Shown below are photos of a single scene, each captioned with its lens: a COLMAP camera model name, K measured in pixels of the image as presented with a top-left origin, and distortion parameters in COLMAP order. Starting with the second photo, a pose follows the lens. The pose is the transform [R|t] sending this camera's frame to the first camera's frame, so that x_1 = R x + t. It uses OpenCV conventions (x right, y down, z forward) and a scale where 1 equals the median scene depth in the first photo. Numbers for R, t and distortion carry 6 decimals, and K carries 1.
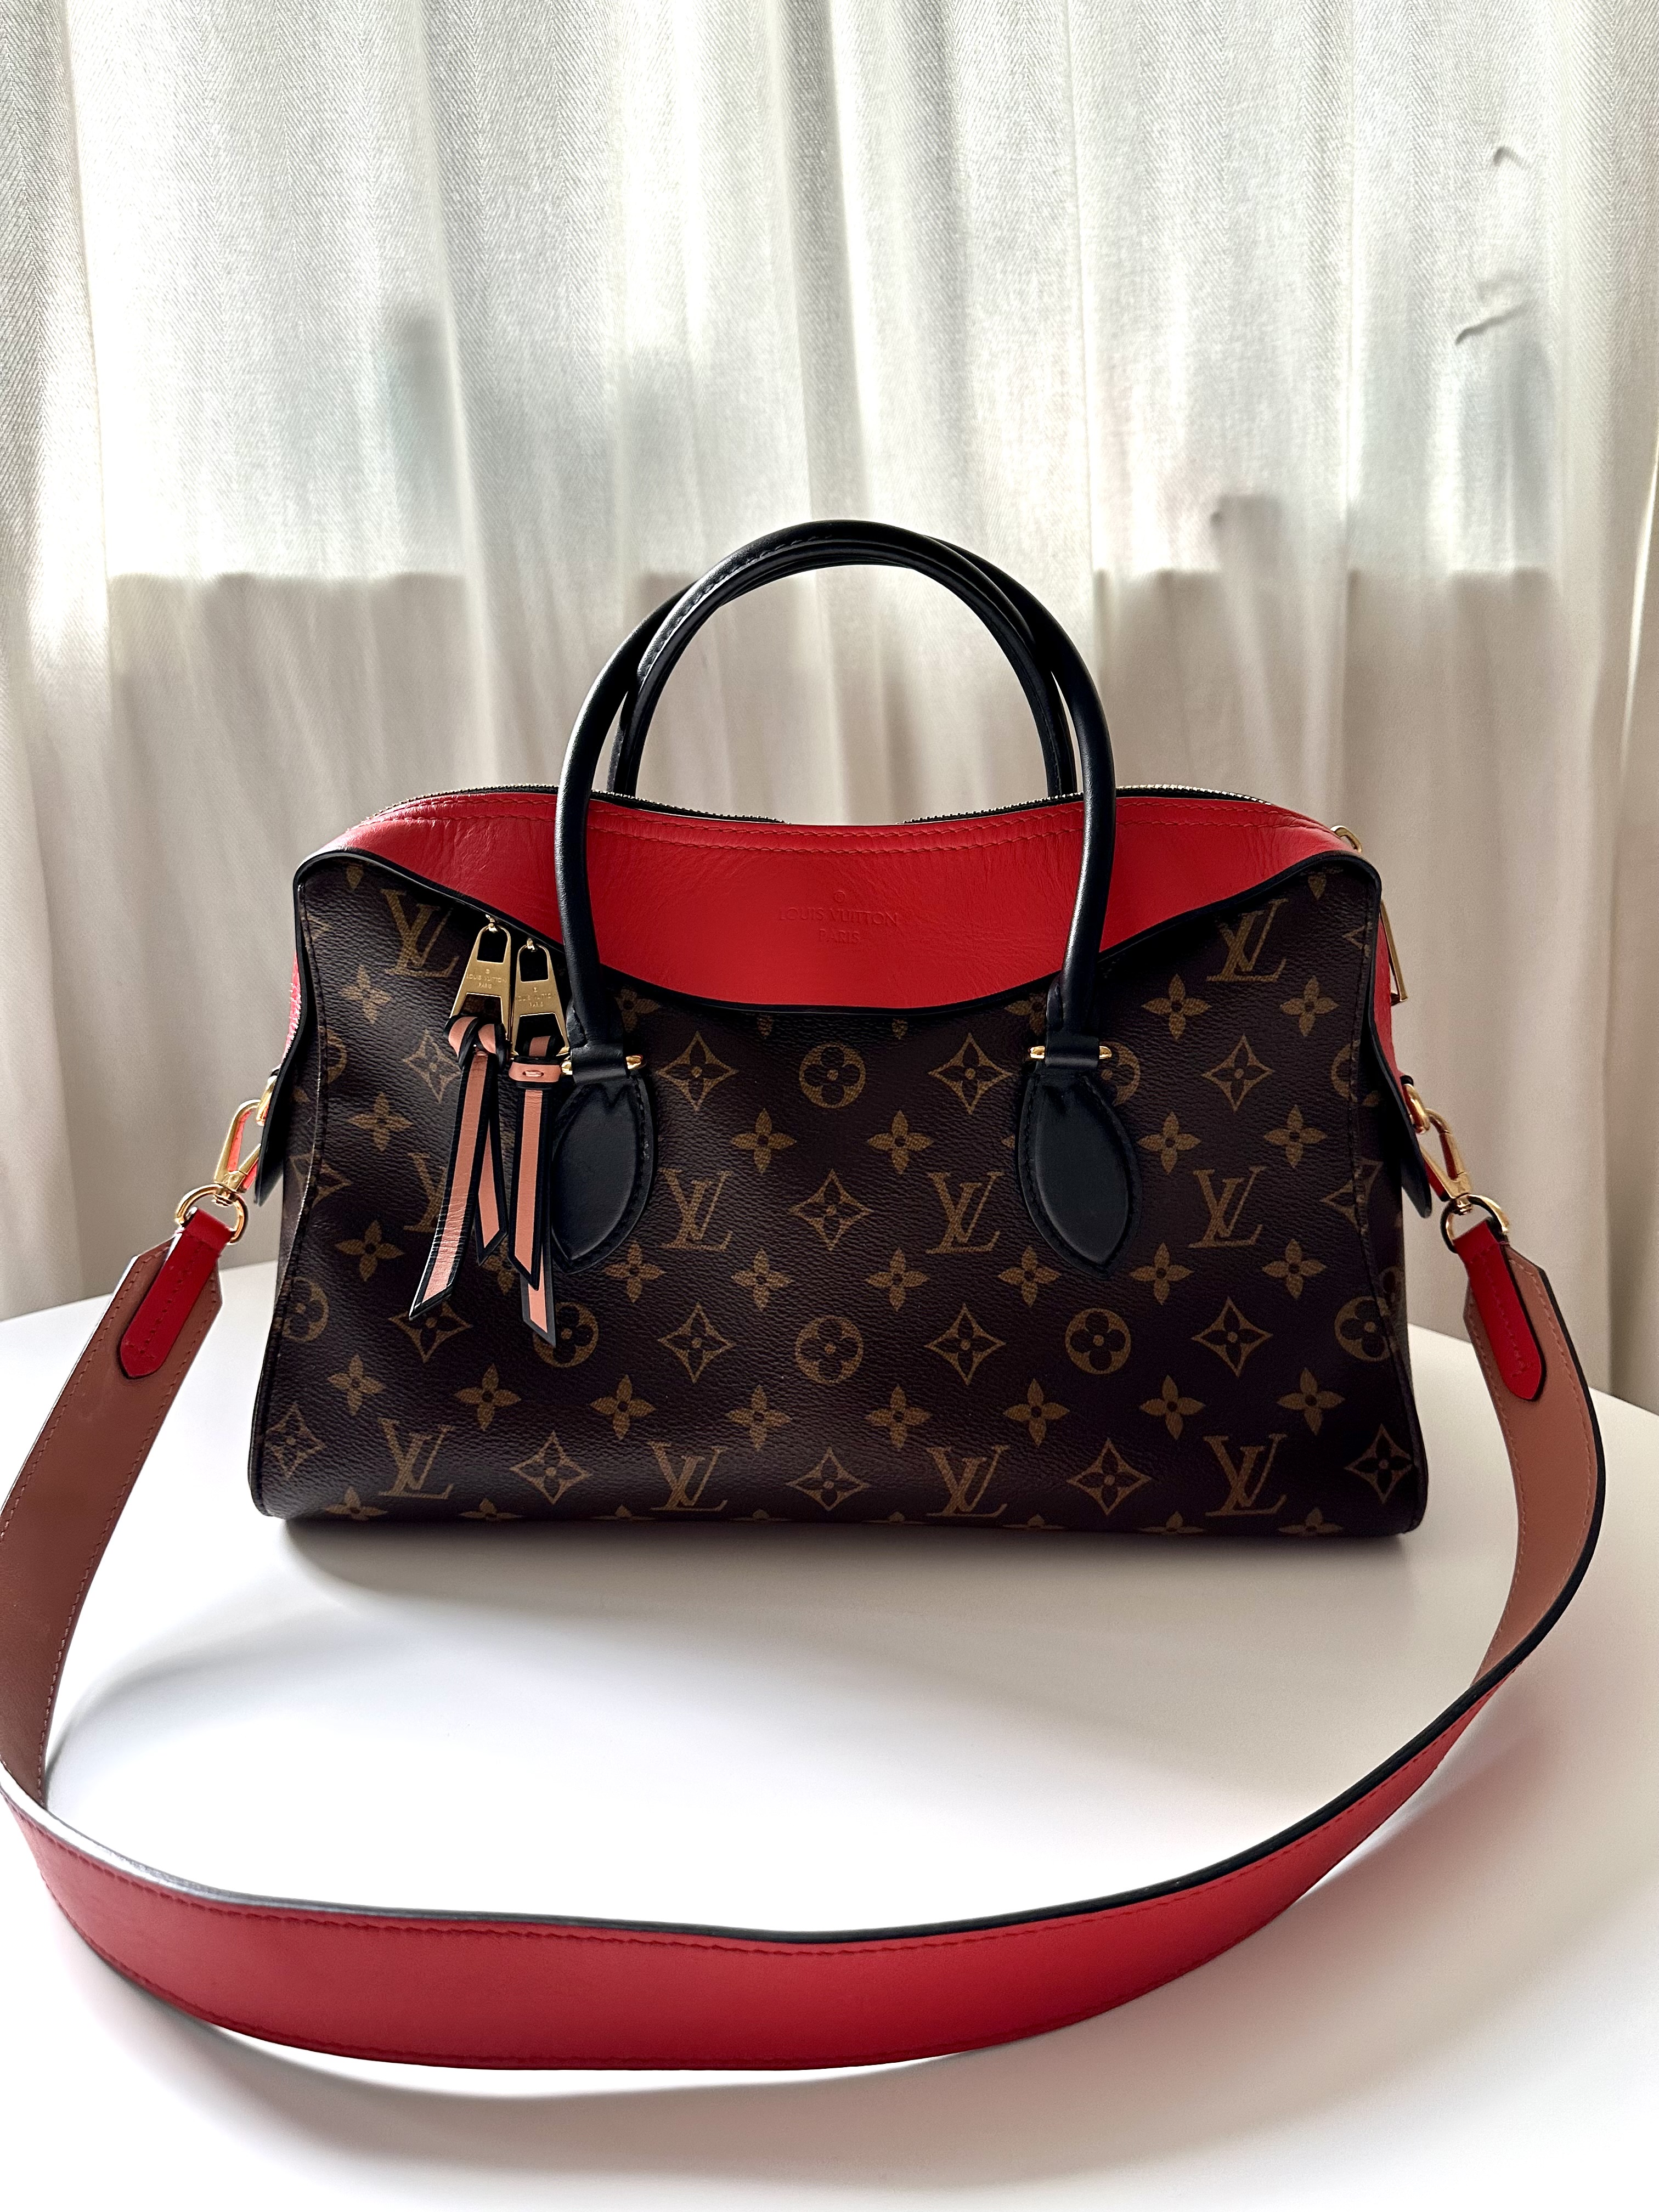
lens RADIAL K [[1528.5, 0, 829.5], [0, 1528.5, 1106.0], [0, 0, 1]] dist [0.063466, -0.095714]
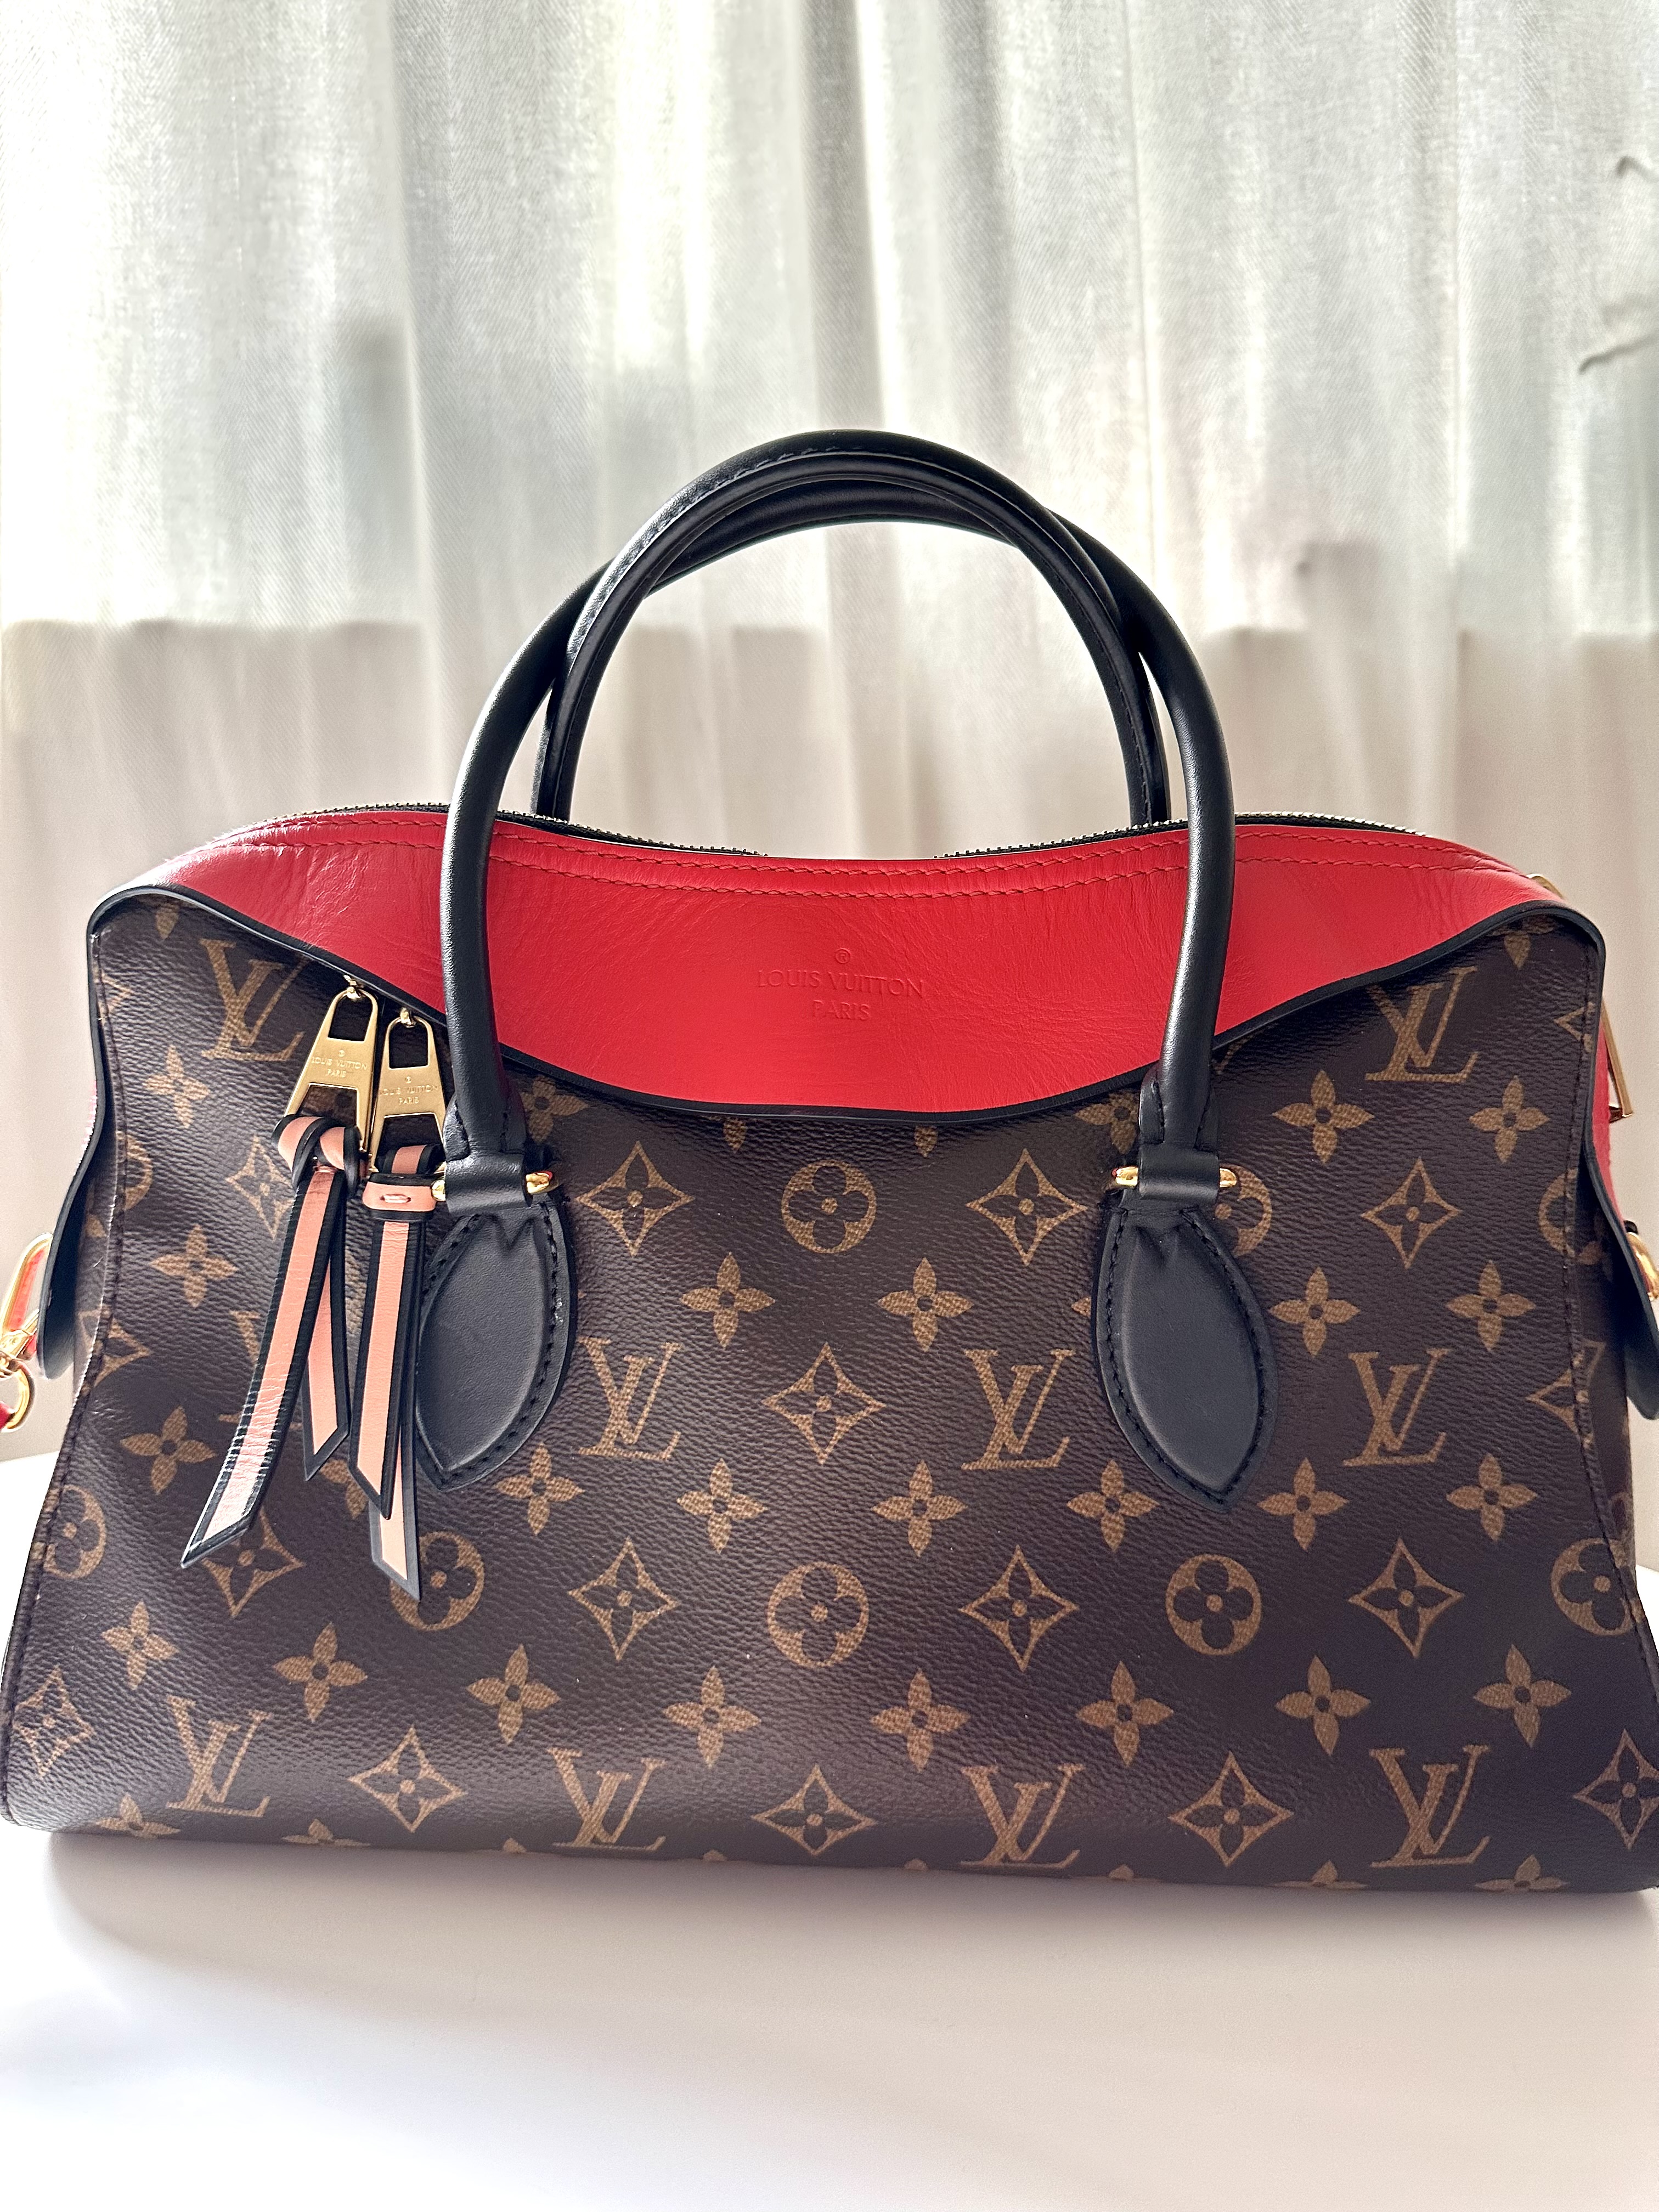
lens RADIAL K [[1528.5, 0, 829.5], [0, 1528.5, 1106.0], [0, 0, 1]] dist [0.063466, -0.095714]
pose [[0.999771, 0.012400, -0.017455, 0.008875], [-0.014009, 0.995353, -0.095273, 0.000301], [0.016193, 0.095496, 0.995298, 0.190646]]
